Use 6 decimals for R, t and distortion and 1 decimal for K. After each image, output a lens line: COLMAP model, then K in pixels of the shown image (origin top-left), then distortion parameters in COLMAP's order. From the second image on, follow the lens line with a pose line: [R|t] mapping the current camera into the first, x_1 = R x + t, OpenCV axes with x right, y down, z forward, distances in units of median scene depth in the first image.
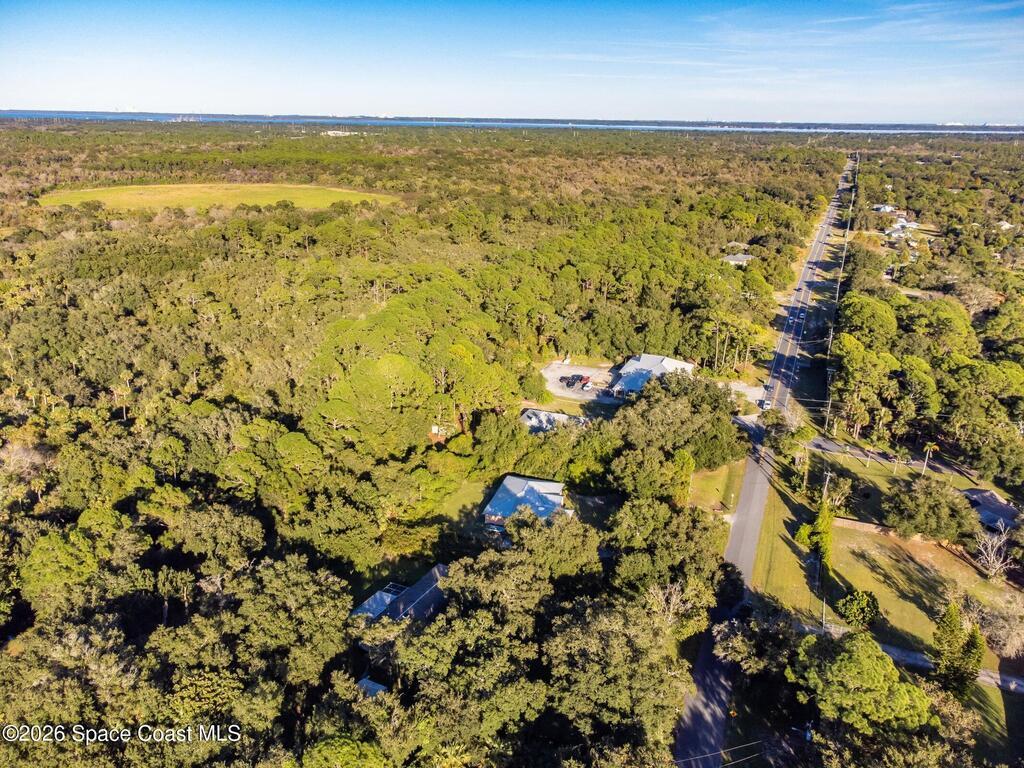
lens RADIAL K [[781.9, 0, 512.0], [0, 781.9, 384.0], [0, 0, 1]] dist [0.013165, 0.003411]
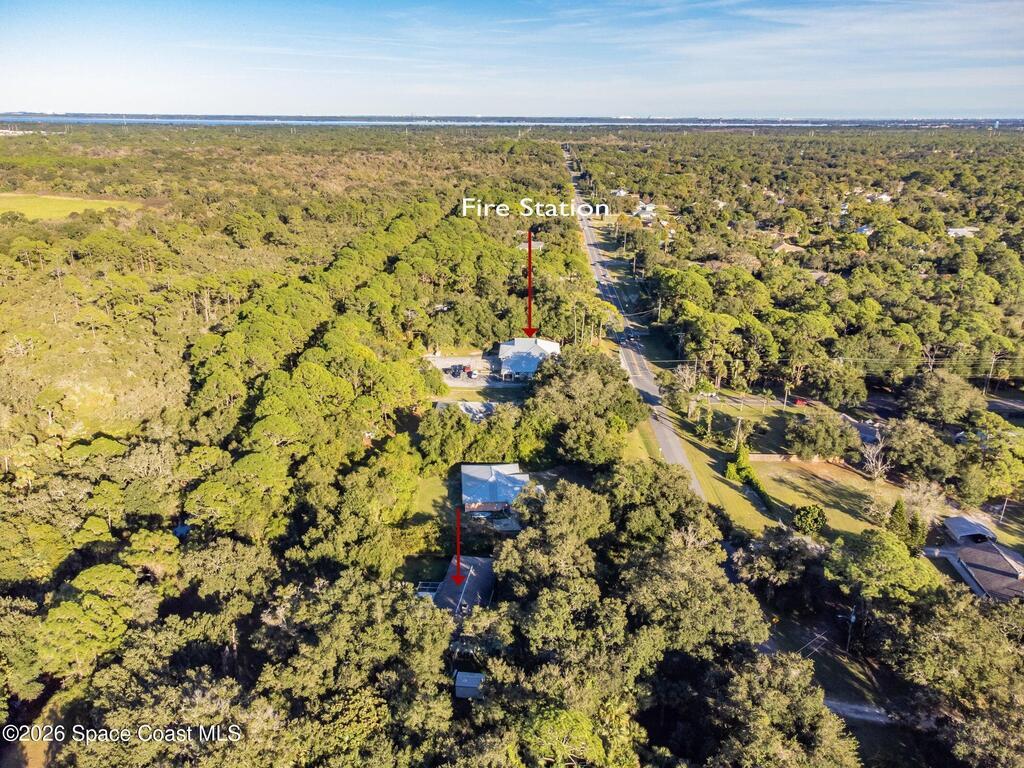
lens RADIAL K [[781.9, 0, 512.0], [0, 781.9, 384.0], [0, 0, 1]] dist [0.013165, 0.003411]
pose [[0.934356, -0.124931, 0.333723, -0.222302], [0.123035, 0.992038, 0.026902, -0.006451], [-0.334426, 0.015924, 0.942287, 0.008792]]
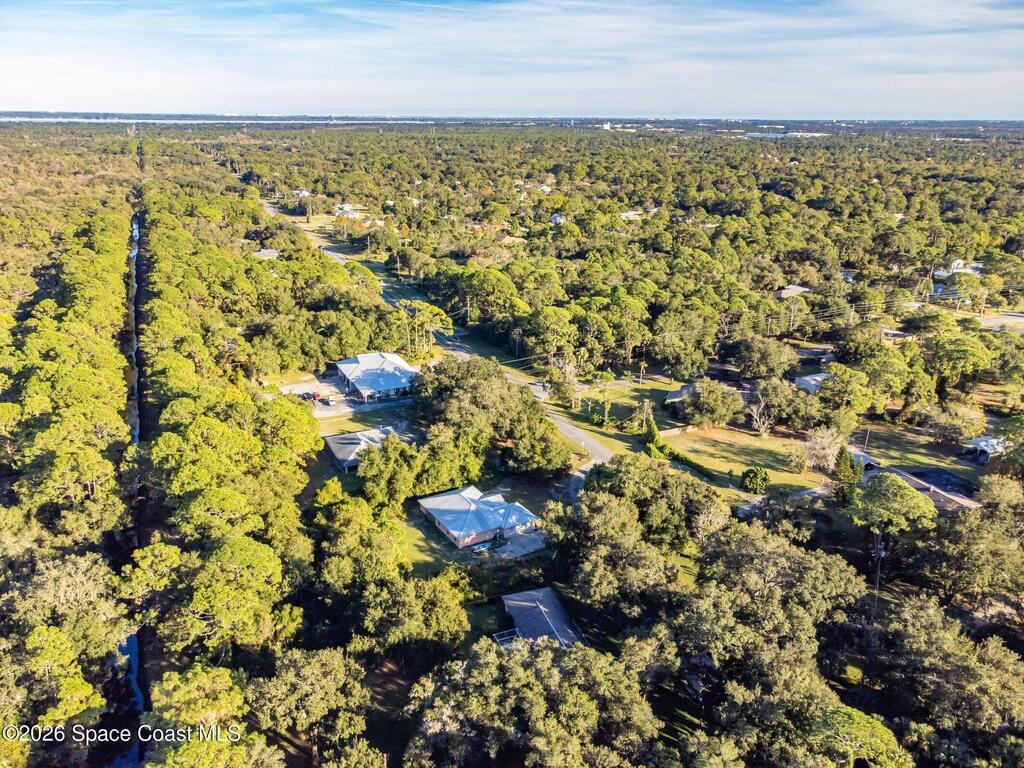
lens RADIAL K [[779.5, 0, 515.3], [0, 779.5, 380.0], [0, 0, 1]] dist [0.022420, -0.006129]
pose [[0.661063, -0.248571, 0.707961, -0.449094], [0.242481, 0.963677, 0.111938, -0.078548], [-0.710070, 0.097669, 0.697325, 0.210510]]
